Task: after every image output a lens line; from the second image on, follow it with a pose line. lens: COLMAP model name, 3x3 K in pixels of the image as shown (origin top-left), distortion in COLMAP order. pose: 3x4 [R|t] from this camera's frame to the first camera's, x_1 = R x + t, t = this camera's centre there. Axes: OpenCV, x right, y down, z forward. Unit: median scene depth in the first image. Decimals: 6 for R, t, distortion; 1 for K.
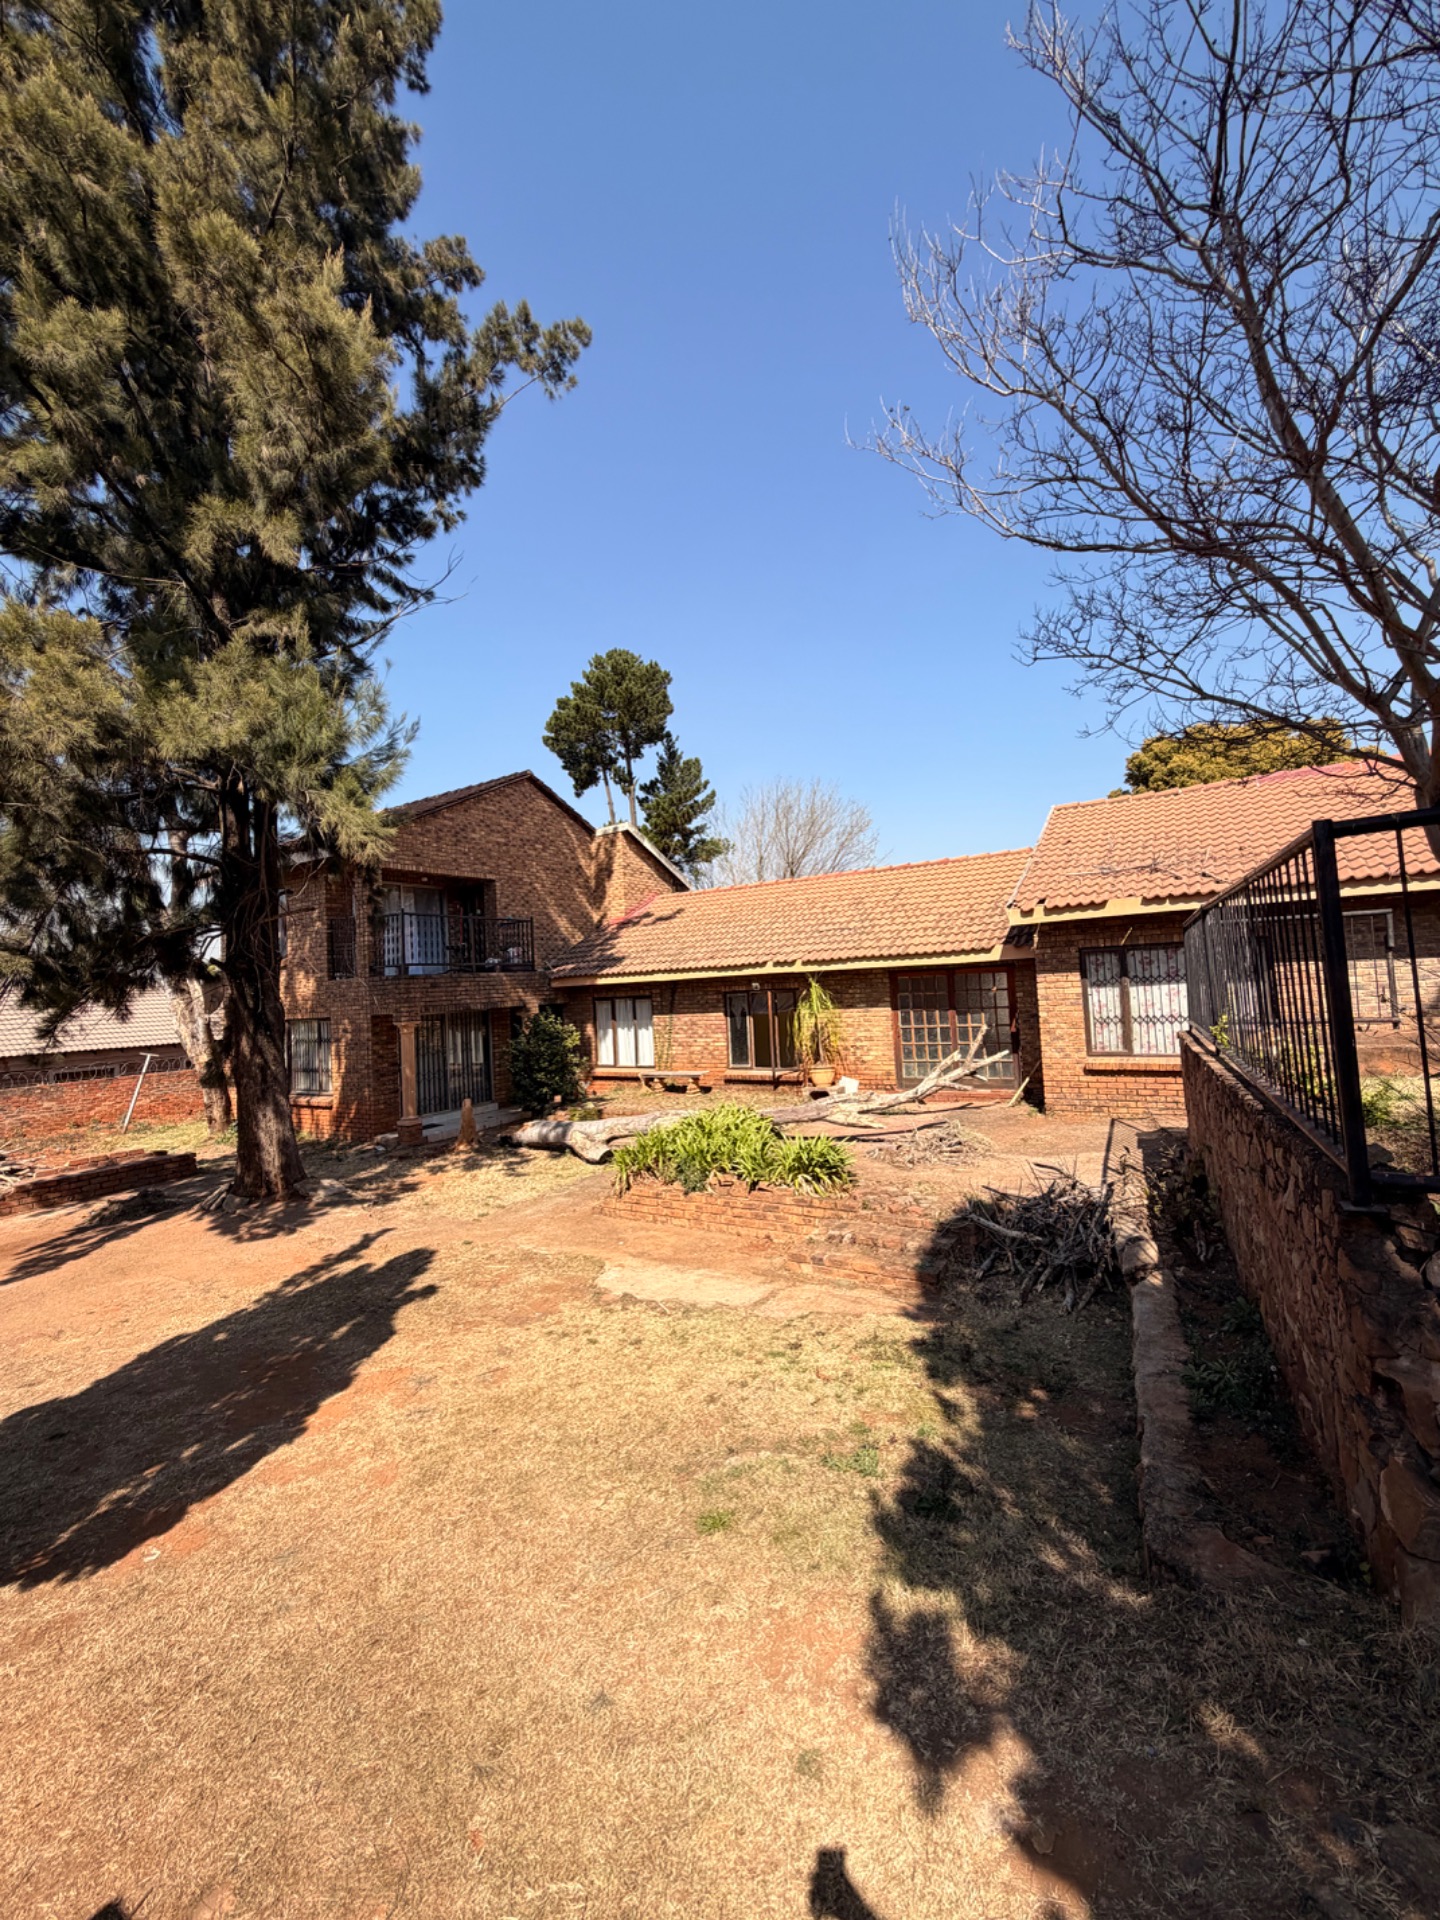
lens RADIAL K [[749.9, 0, 723.3], [0, 749.9, 955.6], [0, 0, 1]] dist [0.000552, 0.000183]
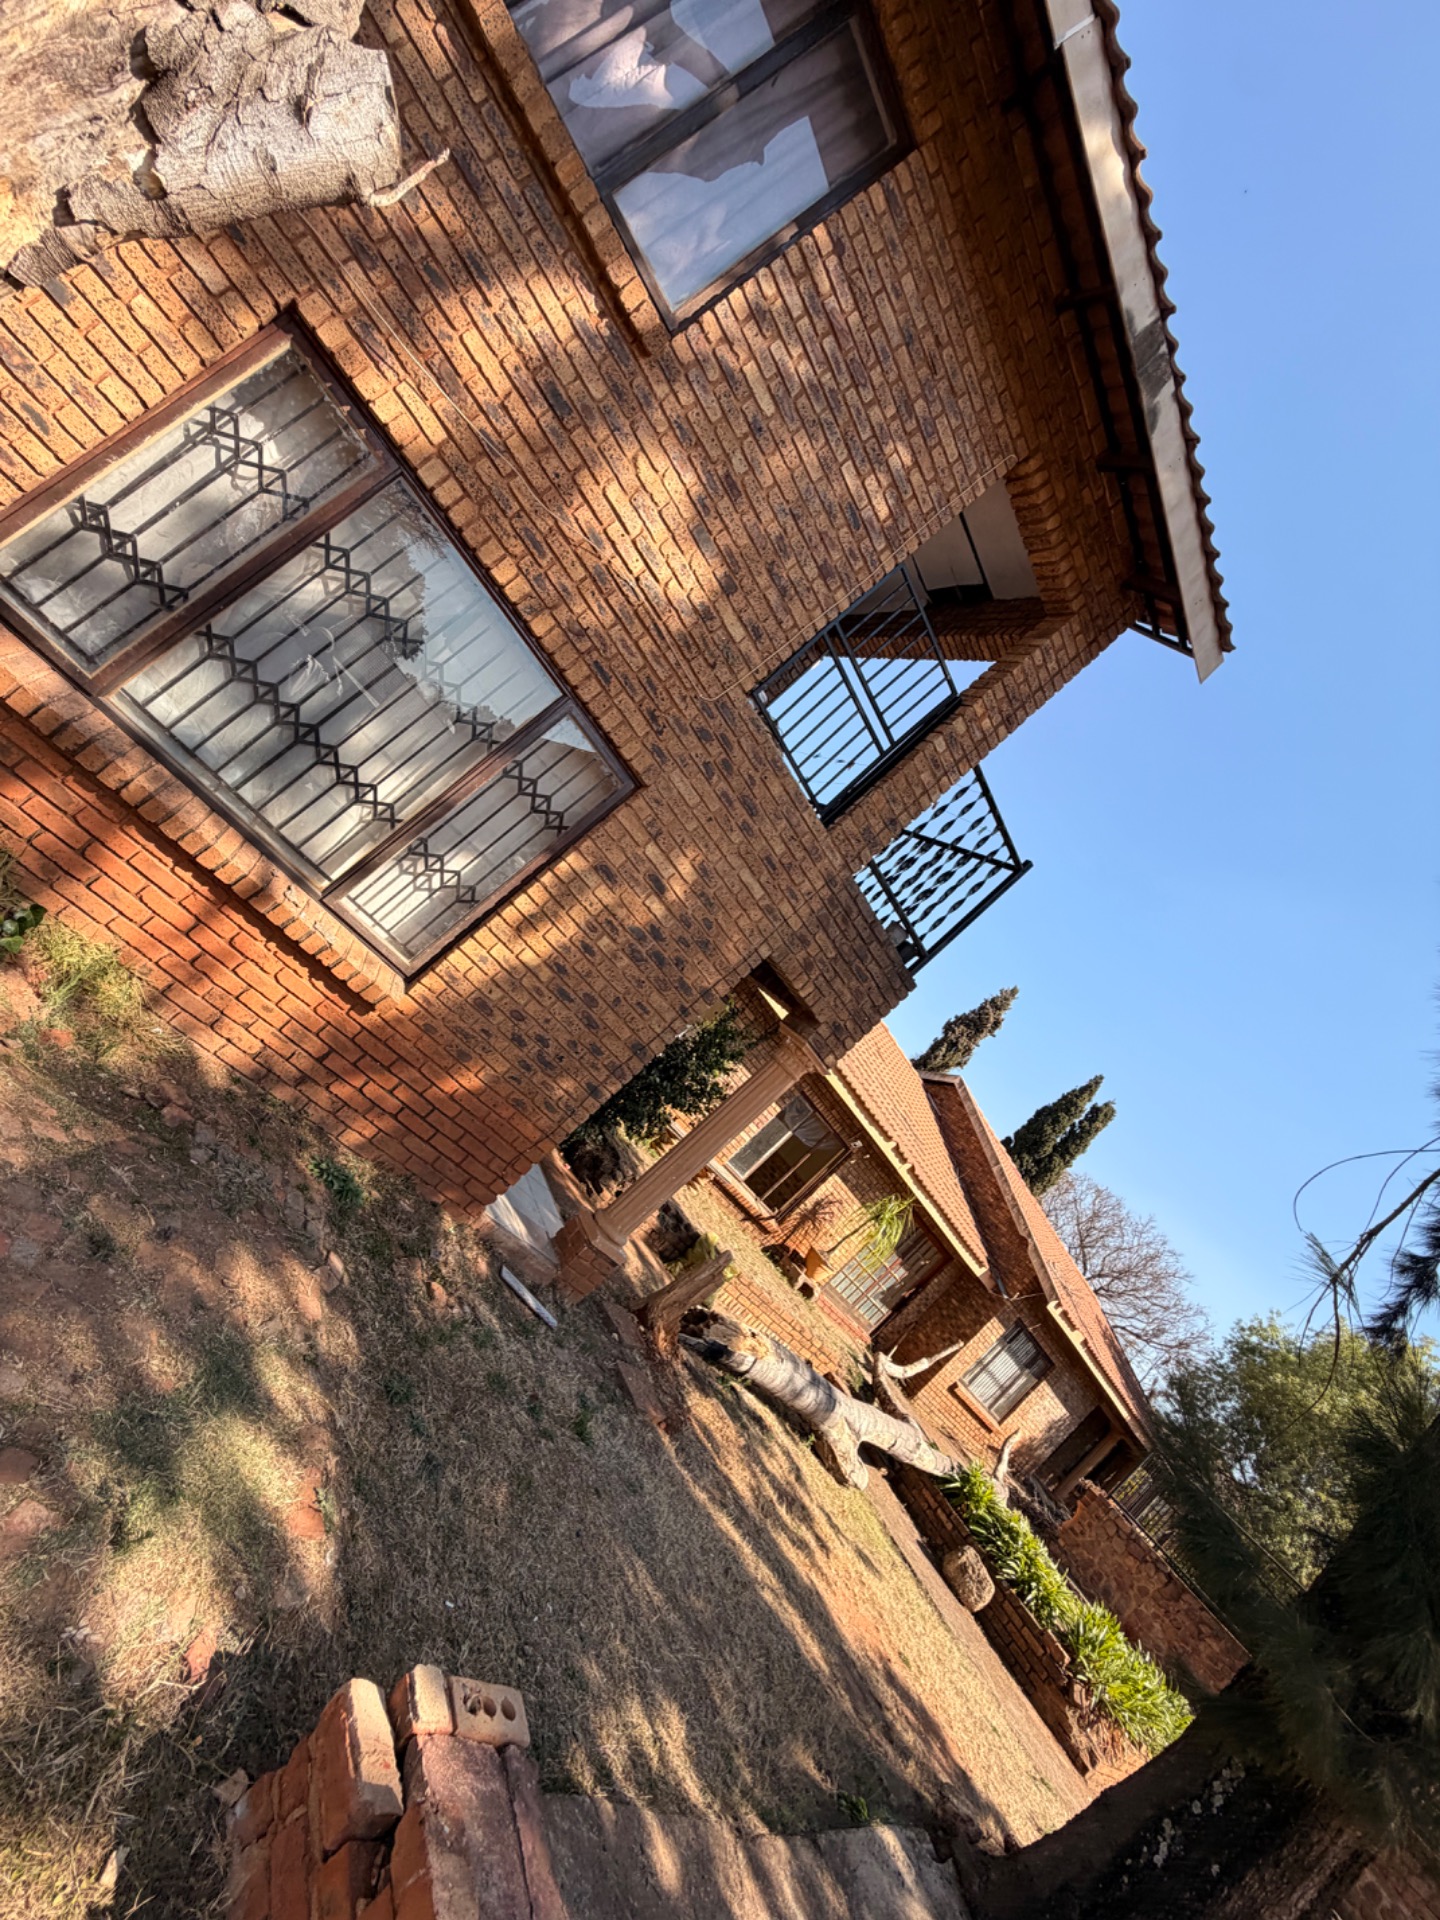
lens RADIAL K [[772.1, 0, 721.1], [0, 772.1, 956.6], [0, 0, 1]] dist [-0.001608, 0.000198]
pose [[0.184198, 0.436967, 0.880416, -0.874560], [-0.774824, 0.615683, -0.143469, 0.165184], [-0.604748, -0.655740, 0.451979, 0.971548]]
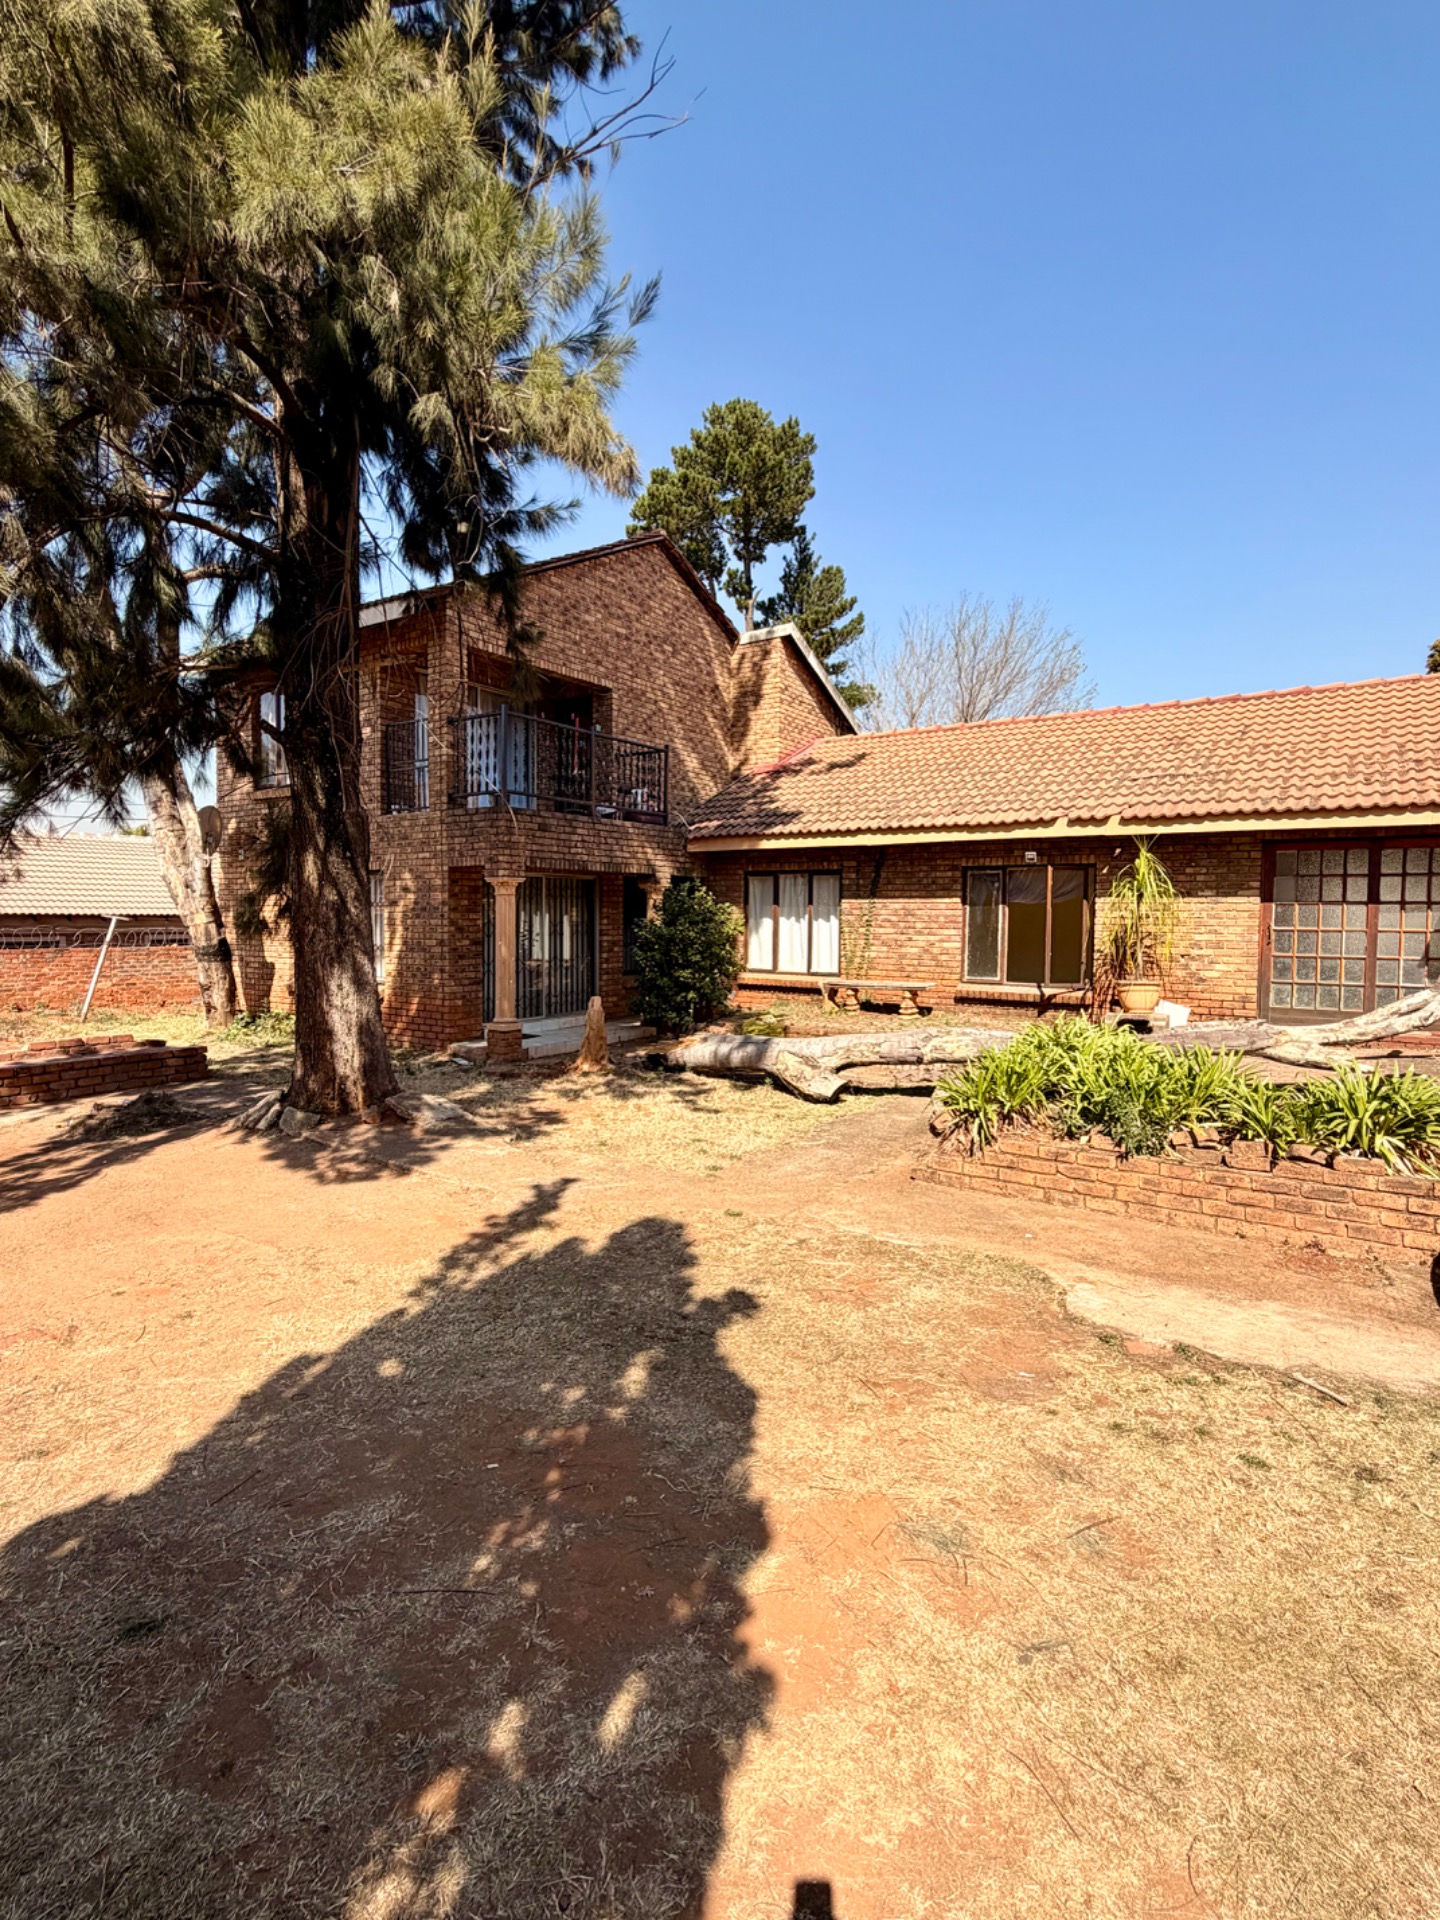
lens RADIAL K [[921.6, 0, 720.0], [0, 921.6, 960.0], [0, 0, 1]] dist [-0.002213, 0.000350]
pose [[0.997302, 0.062638, -0.038282, -0.217042], [-0.058876, 0.993964, 0.092566, 0.082198], [0.043849, -0.090062, 0.994970, 0.207296]]
